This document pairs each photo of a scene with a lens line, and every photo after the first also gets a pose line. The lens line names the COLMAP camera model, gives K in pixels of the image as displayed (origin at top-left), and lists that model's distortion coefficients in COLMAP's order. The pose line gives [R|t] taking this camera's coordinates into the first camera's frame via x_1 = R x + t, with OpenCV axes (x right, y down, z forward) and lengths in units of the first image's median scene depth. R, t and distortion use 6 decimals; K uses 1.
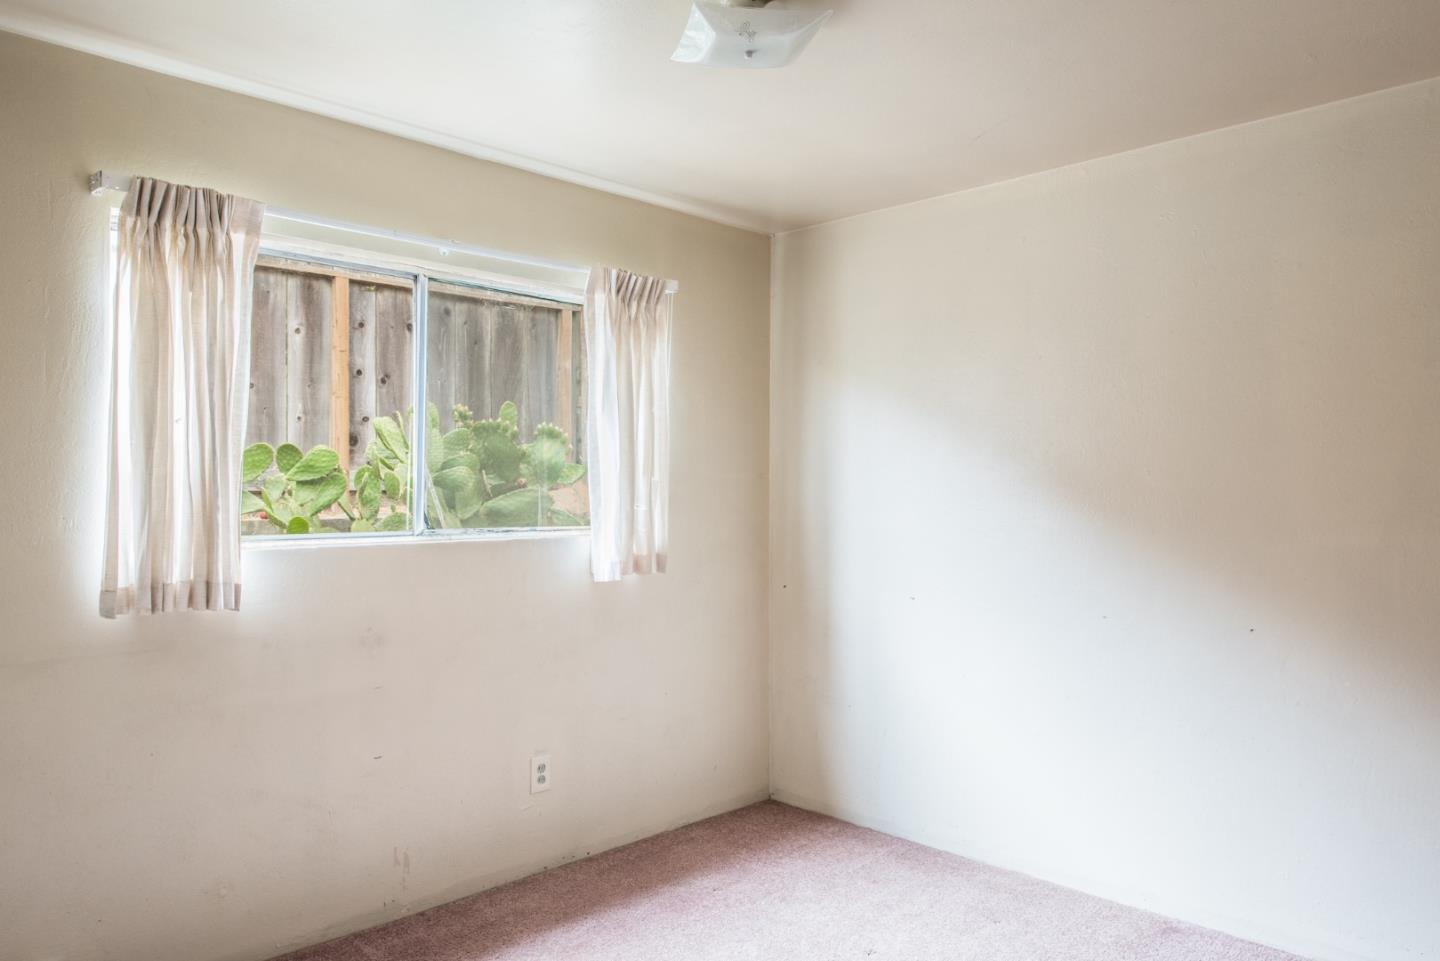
lens RADIAL K [[1007.0, 0, 721.6], [0, 1007.0, 499.4], [0, 0, 1]] dist [0.008081, -0.000682]
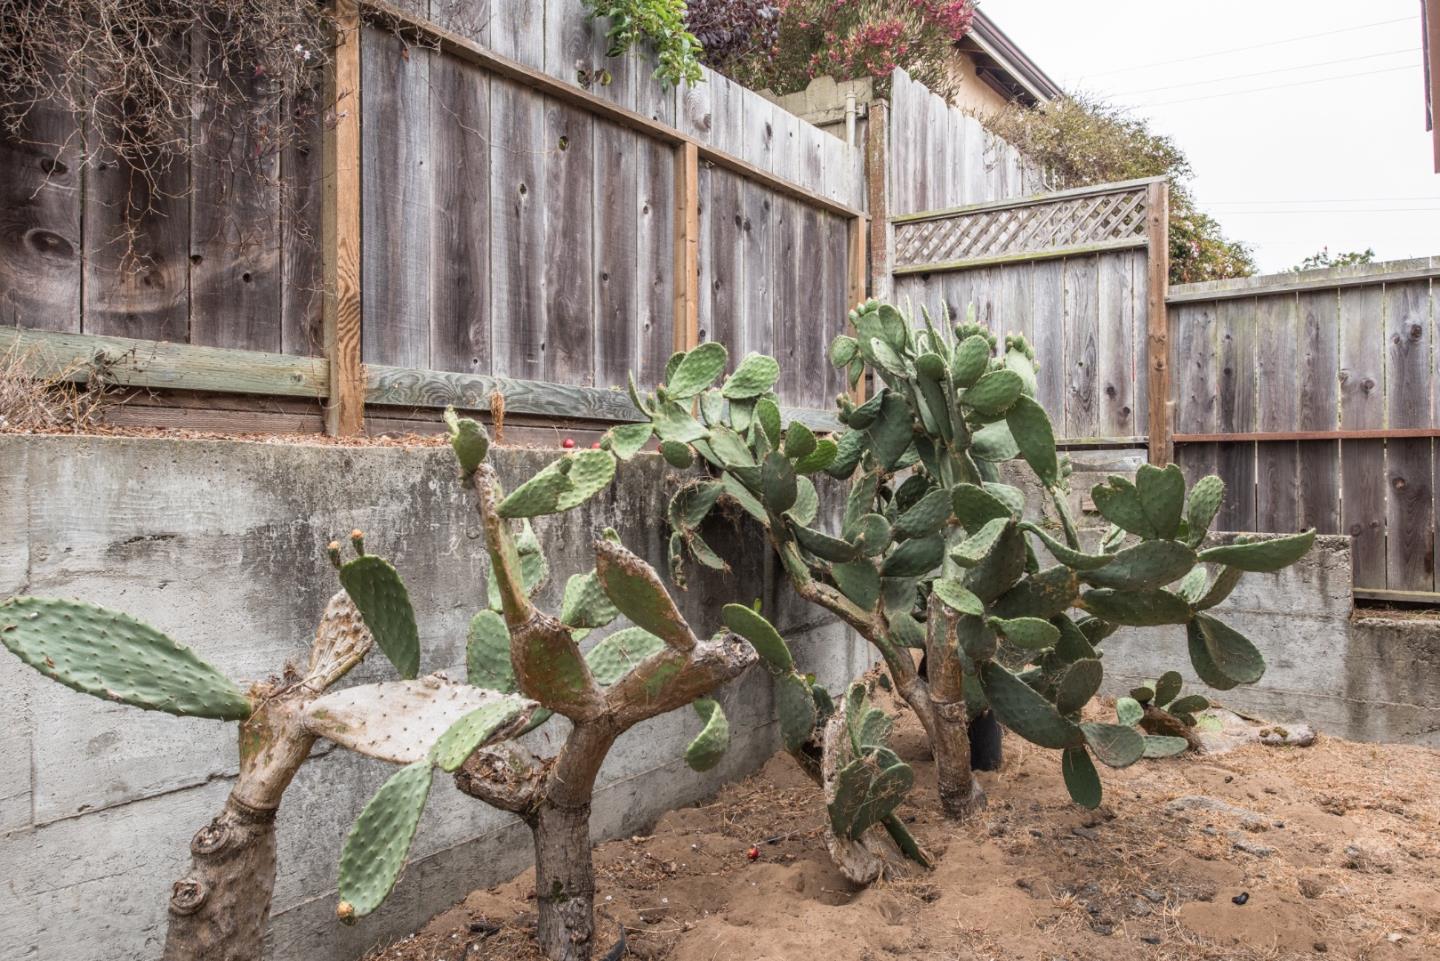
lens RADIAL K [[1009.6, 0, 720.0], [0, 1009.6, 480.5], [0, 0, 1]] dist [0.003799, -0.001183]
pose [[0.990344, -0.001991, 0.138621, -0.471397], [0.003476, 0.999939, -0.010468, 0.042775], [-0.138591, 0.010849, 0.990290, 0.248456]]
